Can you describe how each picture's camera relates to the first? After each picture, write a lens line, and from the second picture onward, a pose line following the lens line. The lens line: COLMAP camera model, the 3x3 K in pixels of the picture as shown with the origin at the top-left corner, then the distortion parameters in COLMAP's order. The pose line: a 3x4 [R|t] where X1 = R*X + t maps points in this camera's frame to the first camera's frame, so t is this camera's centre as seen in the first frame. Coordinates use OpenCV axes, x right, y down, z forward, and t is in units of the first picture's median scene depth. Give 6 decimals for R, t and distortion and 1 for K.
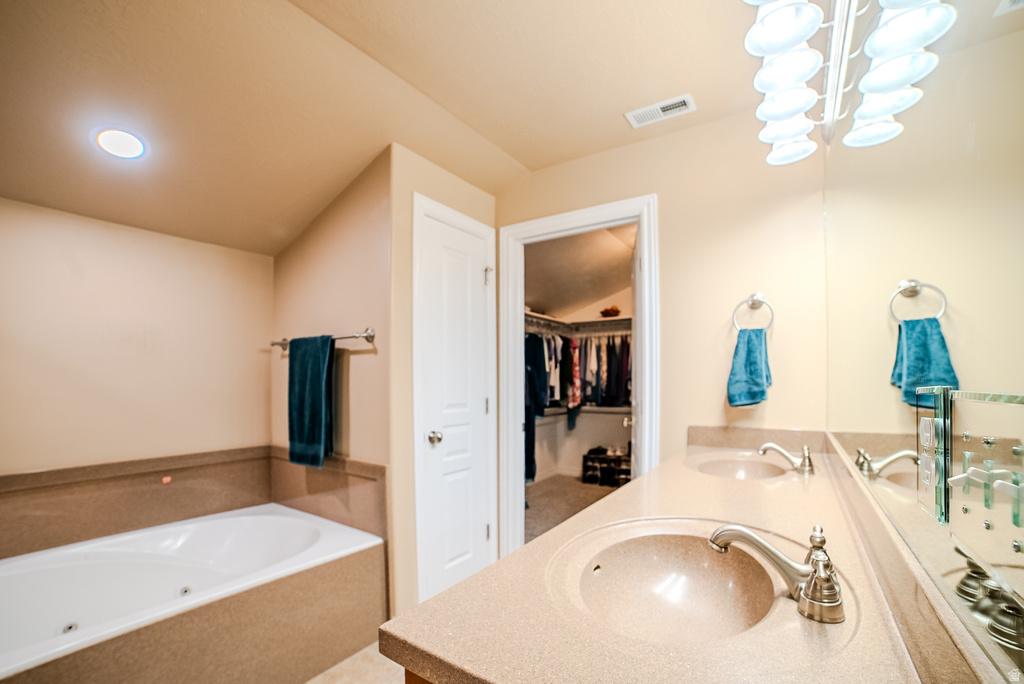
lens RADIAL K [[437.0, 0, 498.3], [0, 437.0, 381.1], [0, 0, 1]] dist [-0.143976, 0.064203]
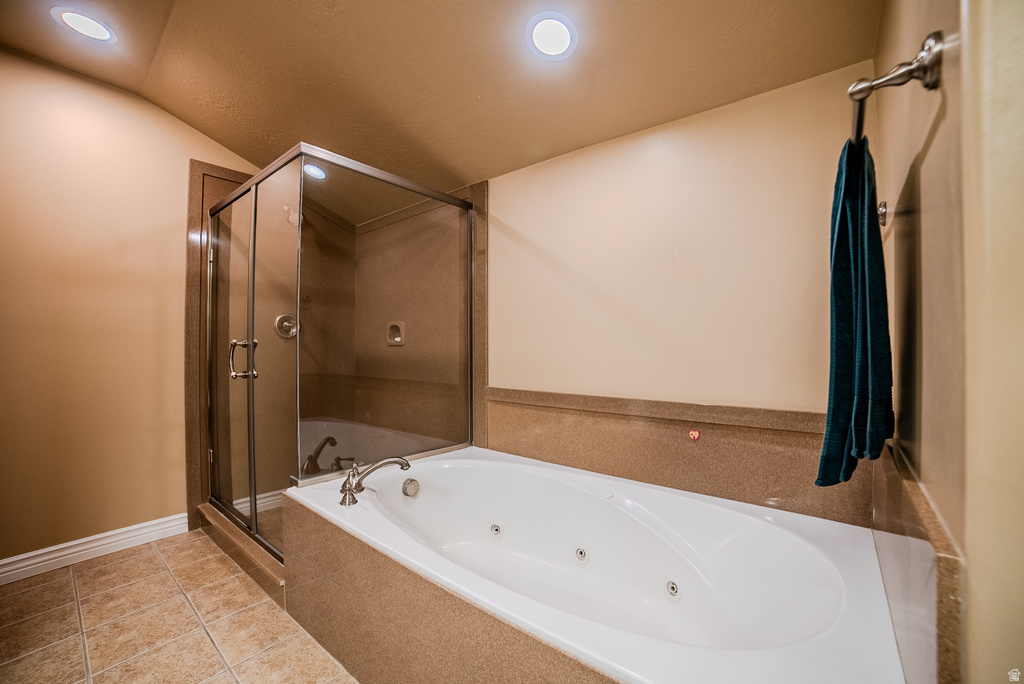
lens RADIAL K [[426.5, 0, 506.8], [0, 426.5, 344.4], [0, 0, 1]] dist [-0.103454, 0.035929]
pose [[-0.087652, 0.002616, -0.996148, -0.021914], [0.006271, 0.999978, 0.002074, 0.074256], [0.996131, -0.006065, -0.087667, 0.740355]]
